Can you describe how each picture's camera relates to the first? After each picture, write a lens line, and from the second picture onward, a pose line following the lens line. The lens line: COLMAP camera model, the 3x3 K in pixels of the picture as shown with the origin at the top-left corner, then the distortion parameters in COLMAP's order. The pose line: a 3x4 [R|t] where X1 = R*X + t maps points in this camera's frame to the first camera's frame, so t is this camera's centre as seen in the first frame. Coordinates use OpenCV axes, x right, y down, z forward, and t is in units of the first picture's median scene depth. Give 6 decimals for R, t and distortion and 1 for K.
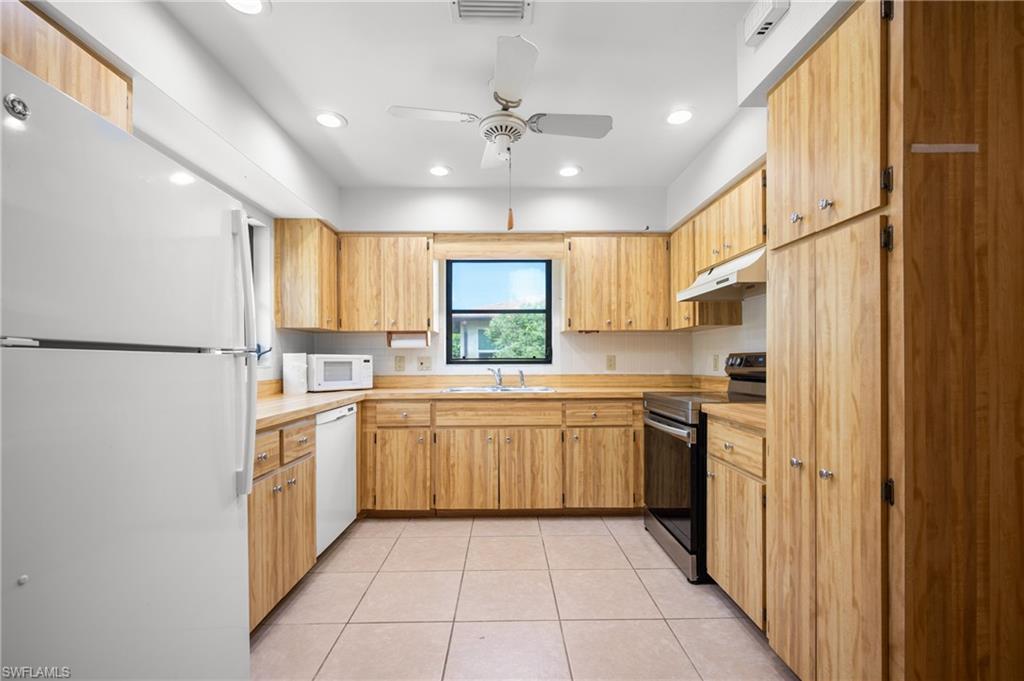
lens RADIAL K [[438.6, 0, 513.2], [0, 438.6, 359.9], [0, 0, 1]] dist [0.000685, 0.000009]
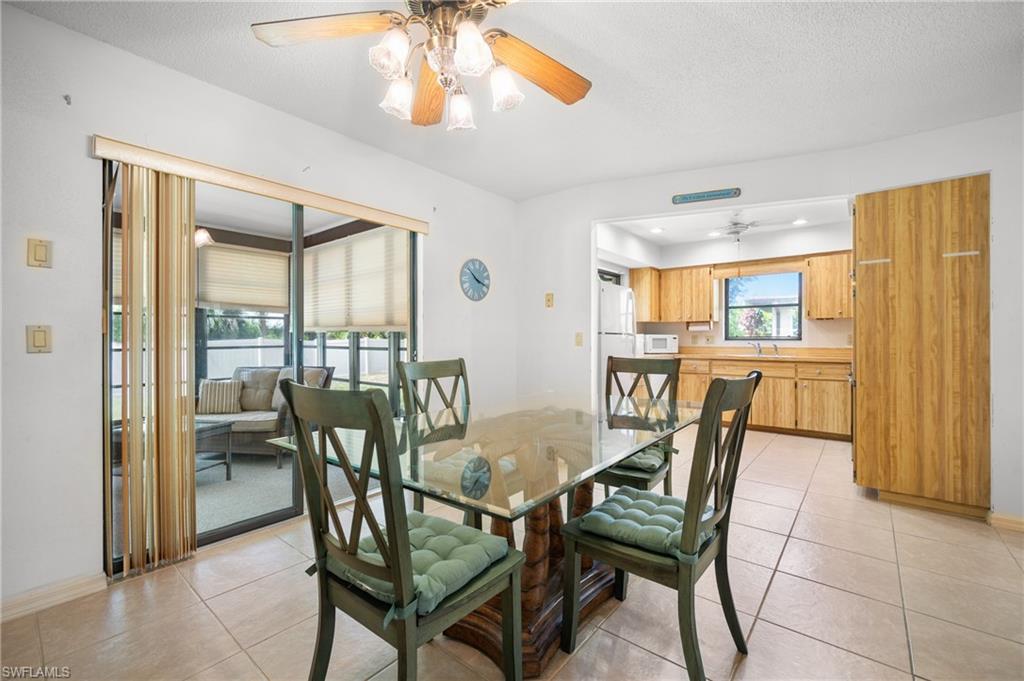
lens RADIAL K [[433.9, 0, 508.8], [0, 433.9, 338.3], [0, 0, 1]] dist [-0.000397, -0.000218]
pose [[0.760690, 0.002206, -0.649111, 0.349088], [-0.003543, 0.999993, -0.000754, 0.007499], [0.649106, 0.002874, 0.760693, -0.917184]]
